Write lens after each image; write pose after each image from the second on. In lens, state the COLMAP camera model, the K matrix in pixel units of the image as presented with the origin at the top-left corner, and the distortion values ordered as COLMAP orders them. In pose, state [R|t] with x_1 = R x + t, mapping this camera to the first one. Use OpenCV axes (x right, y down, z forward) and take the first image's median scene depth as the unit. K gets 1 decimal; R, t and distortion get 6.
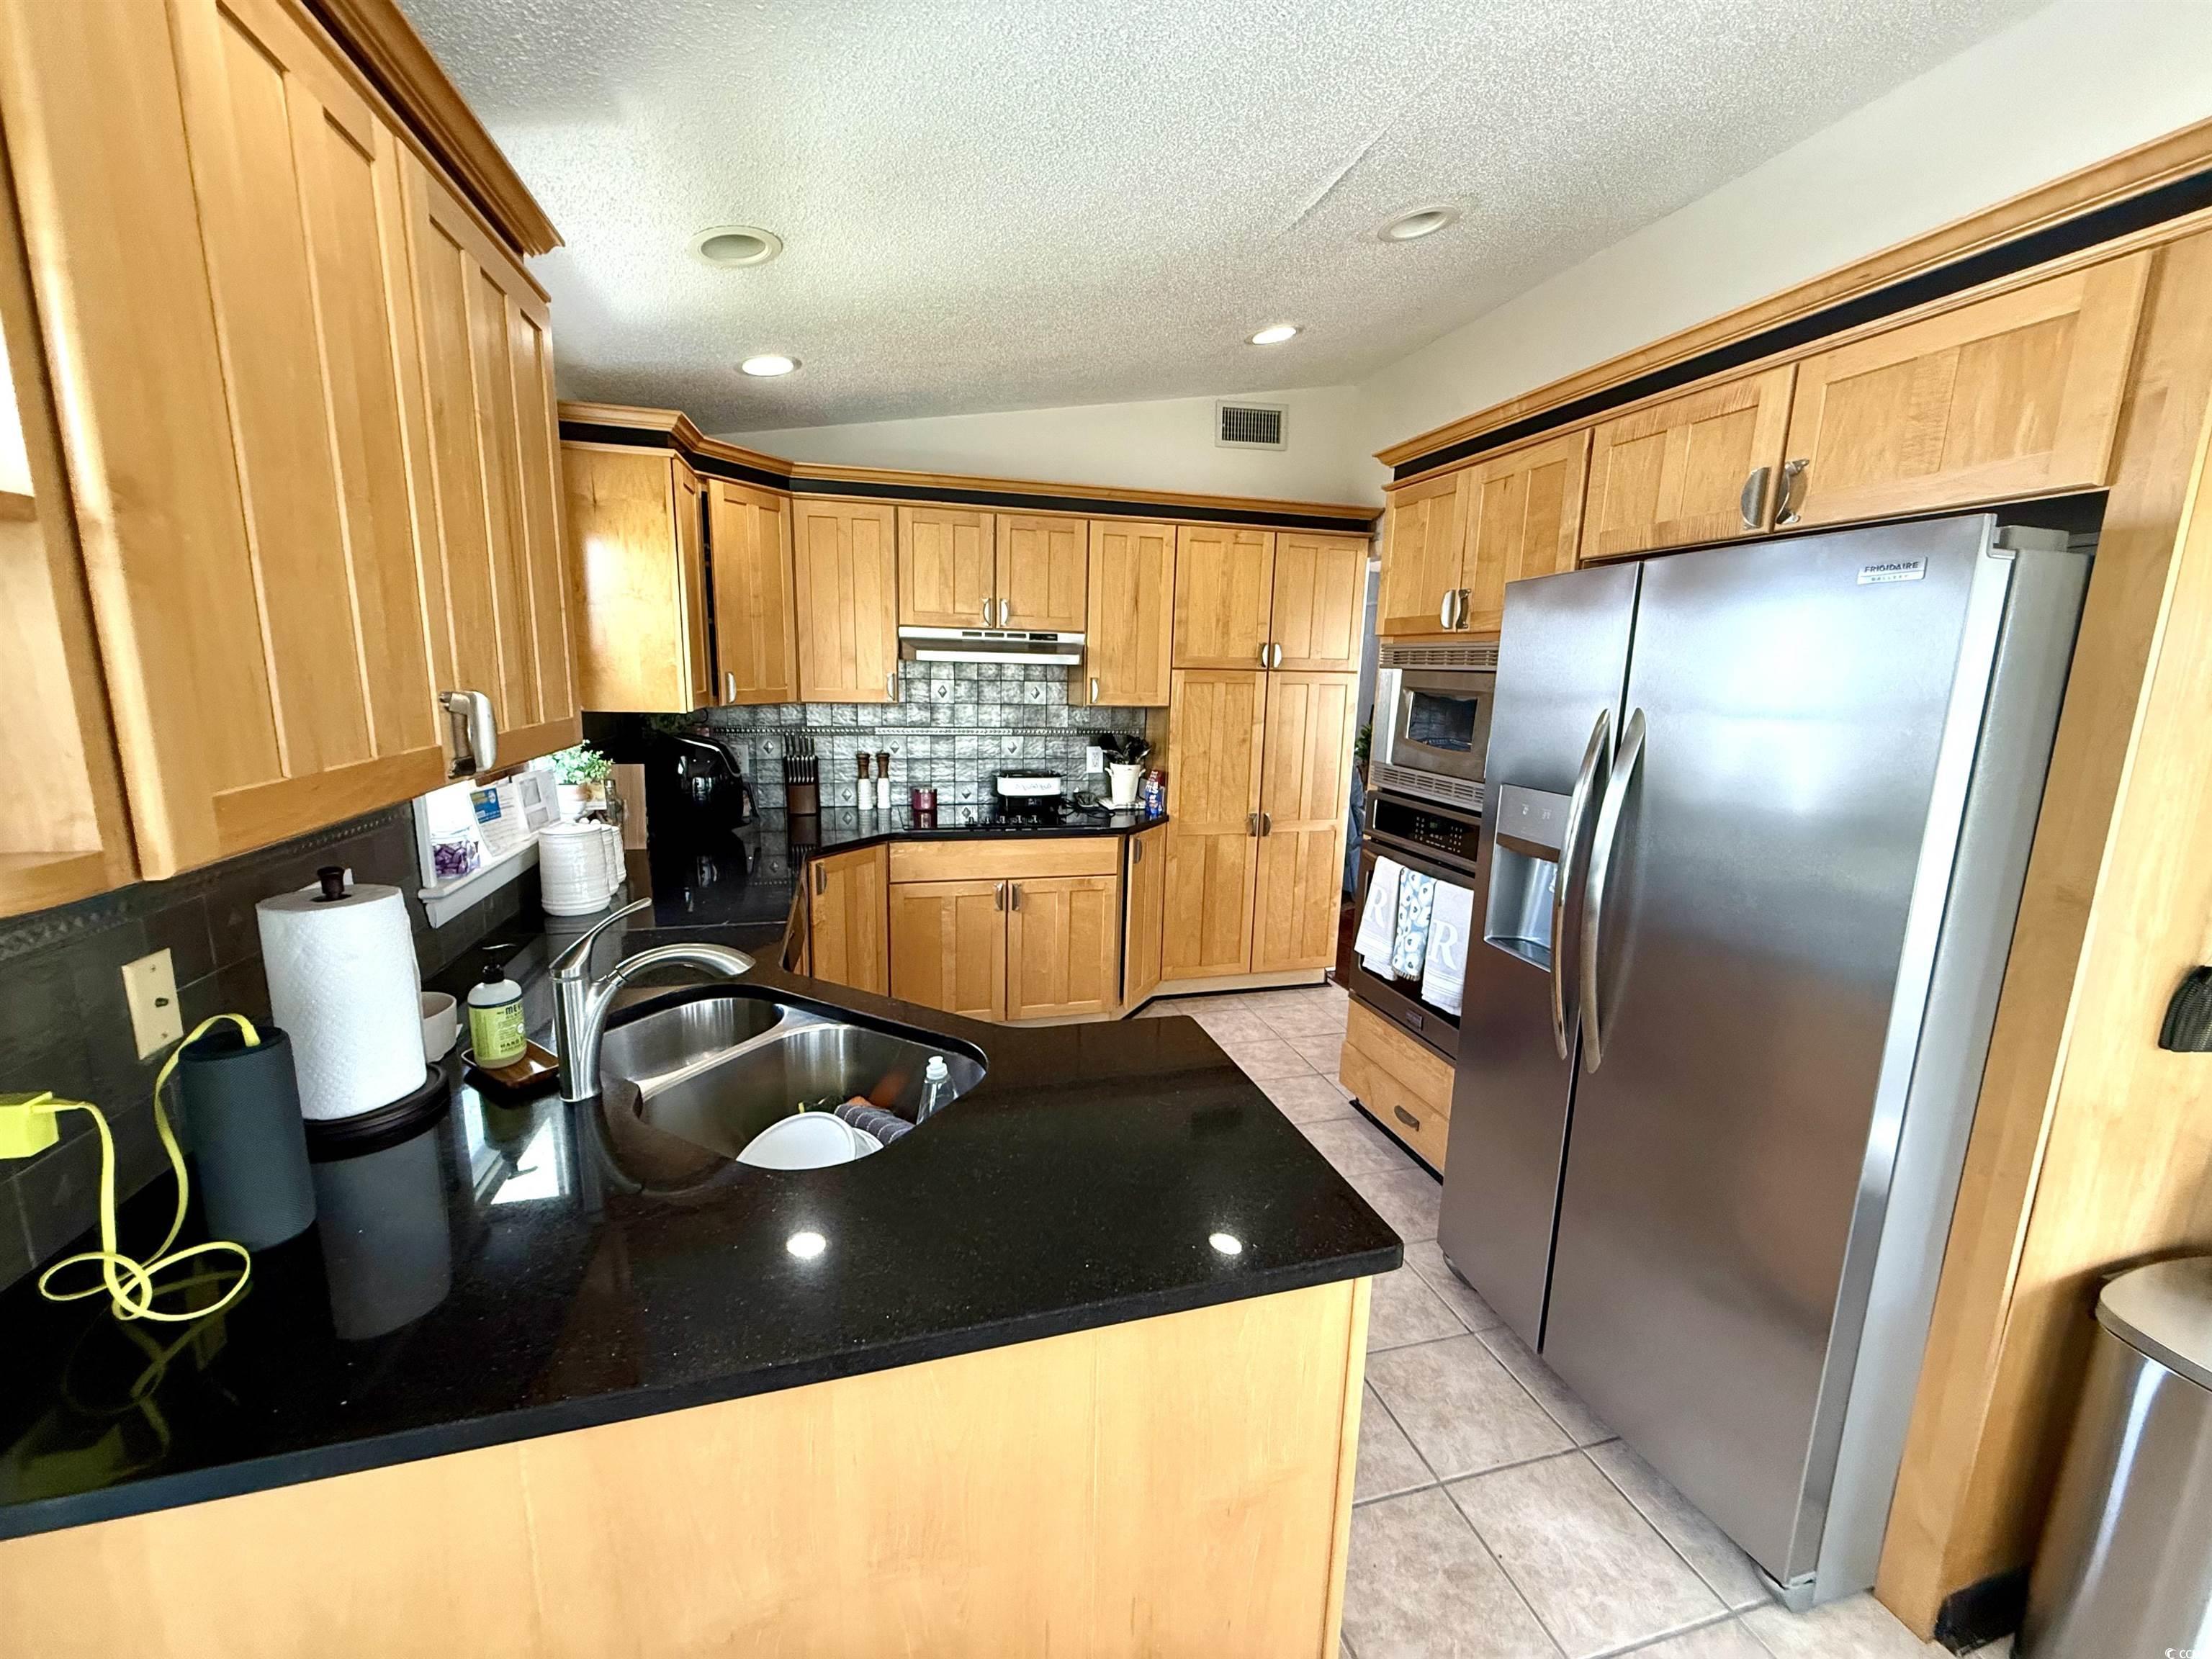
lens RADIAL K [[881.6, 0, 1106.0], [0, 881.6, 829.5], [0, 0, 1]] dist [-0.009191, -0.000179]
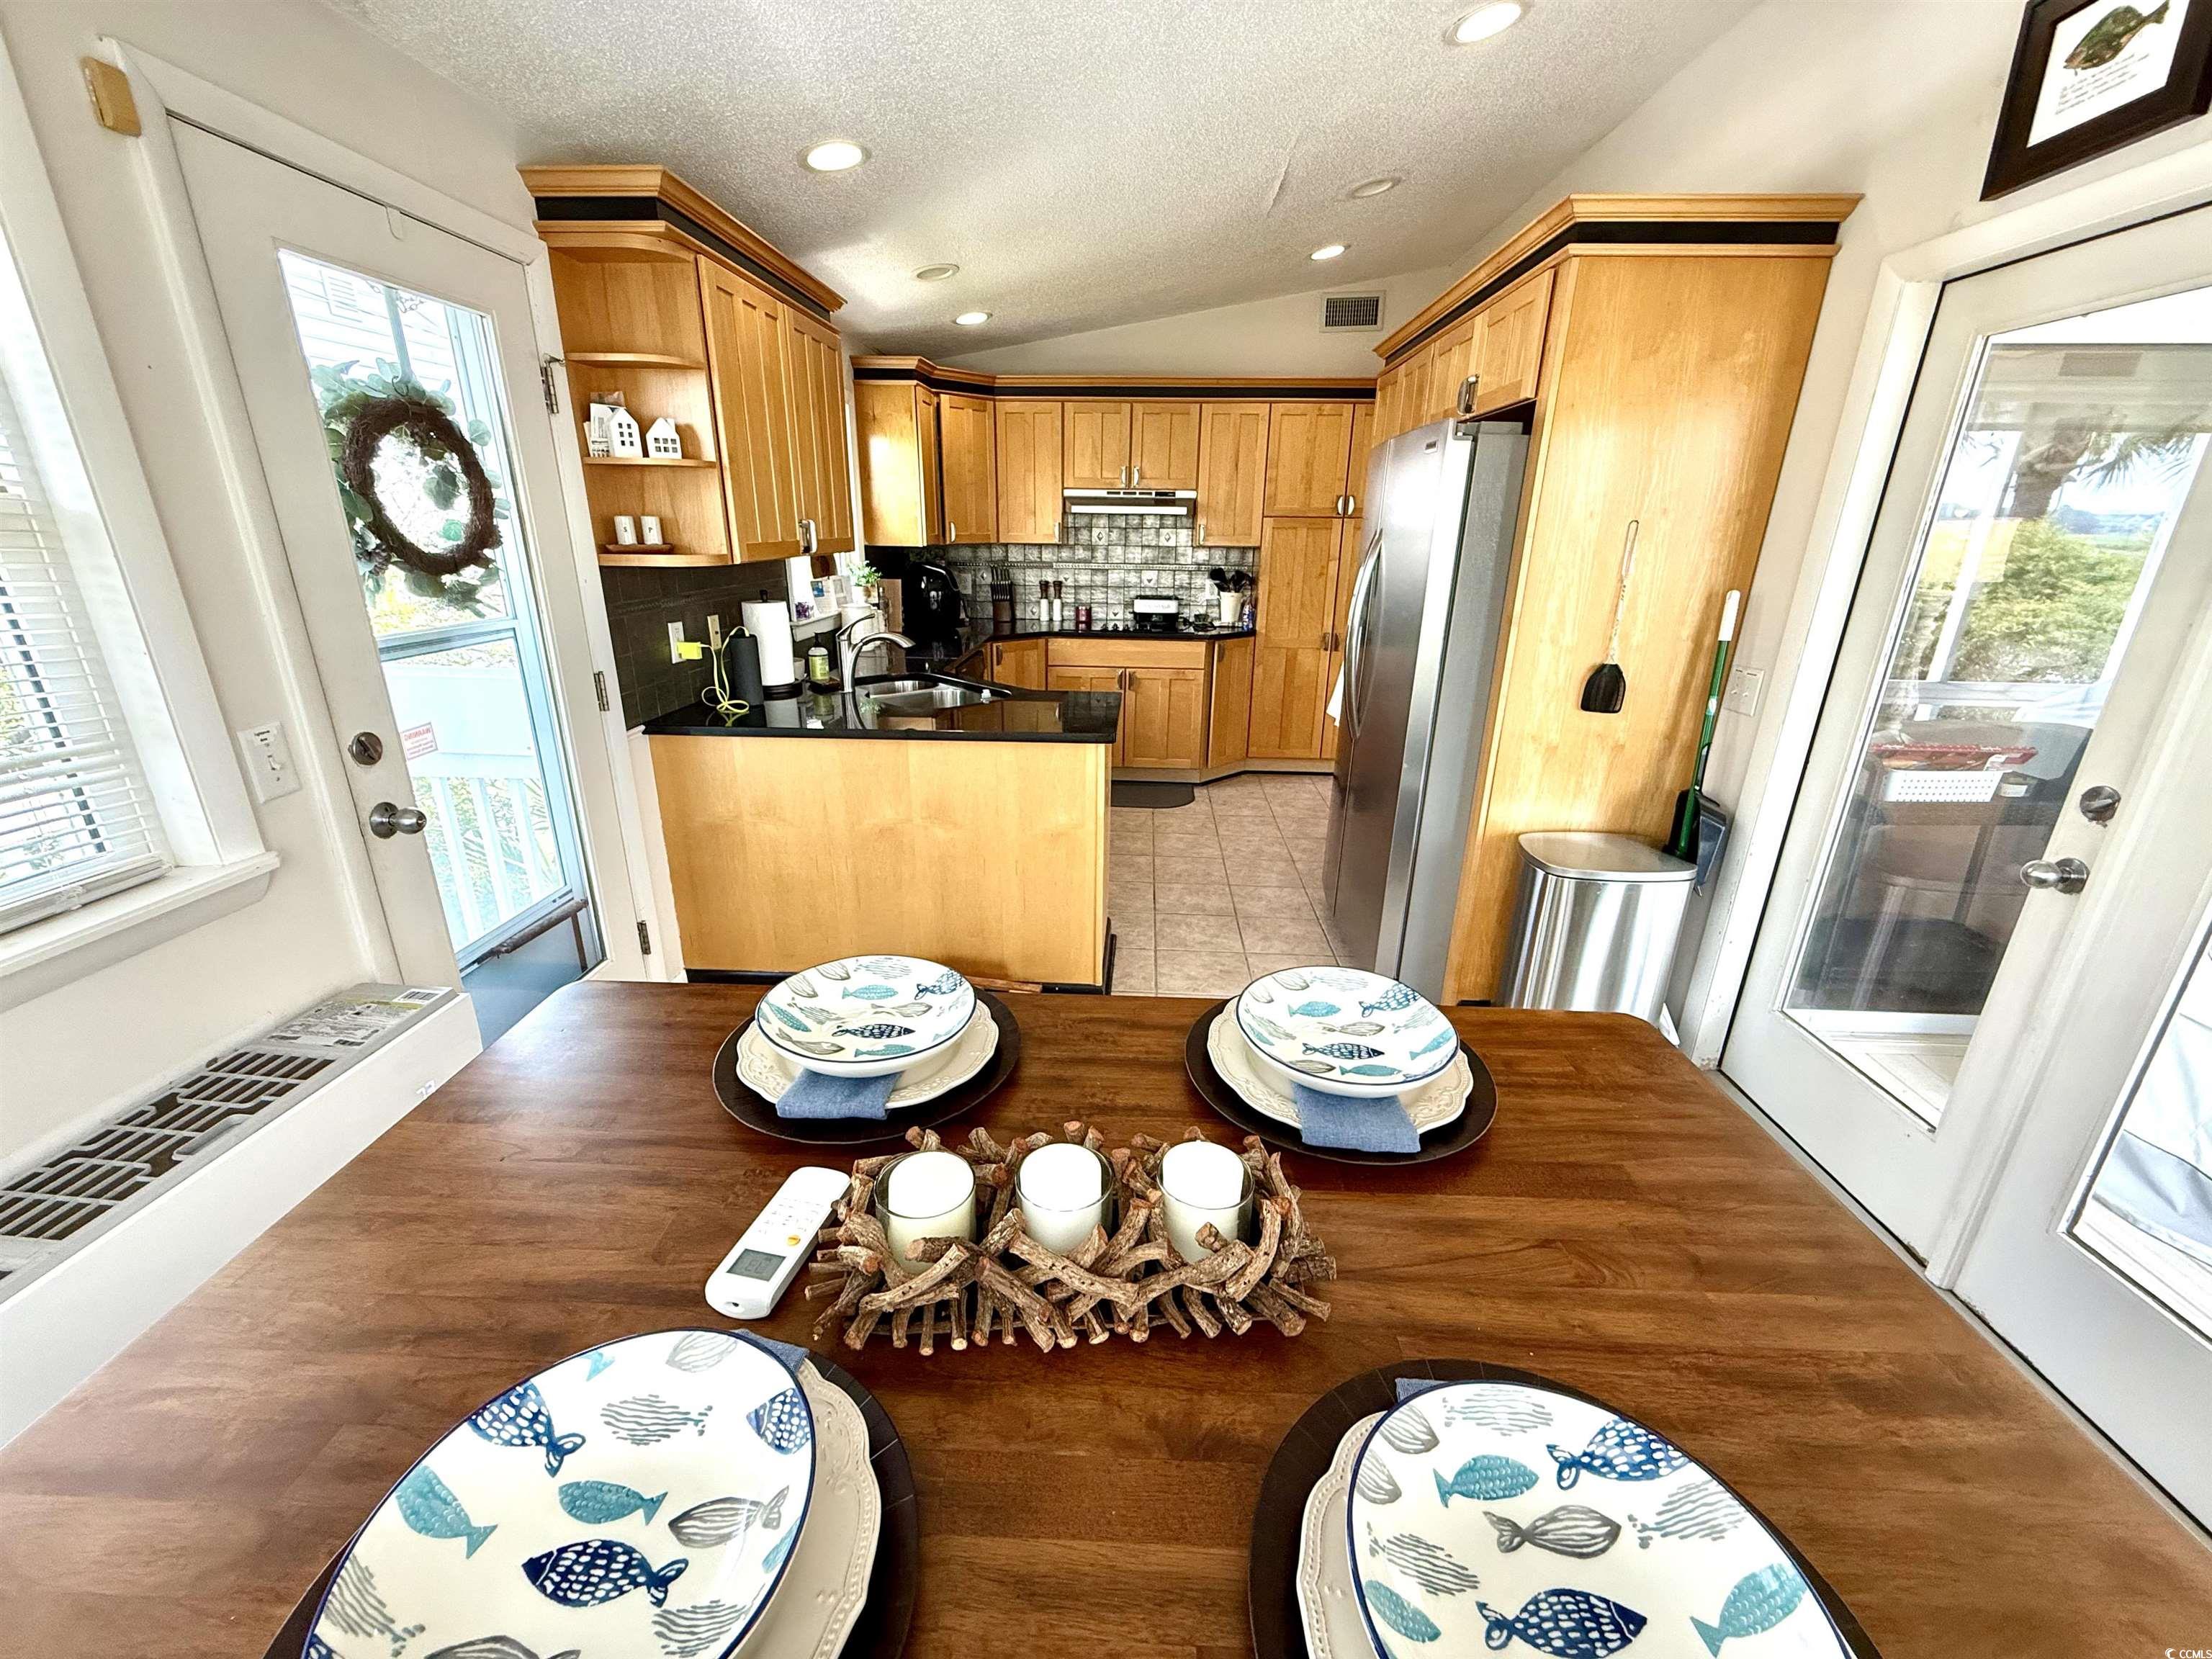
lens RADIAL K [[881.6, 0, 1106.0], [0, 881.6, 829.5], [0, 0, 1]] dist [-0.009191, -0.000179]
pose [[0.950839, 0.090001, -0.296321, 0.291925], [-0.046148, 0.987333, 0.151799, 0.094080], [0.306229, -0.130662, 0.942948, -0.394378]]
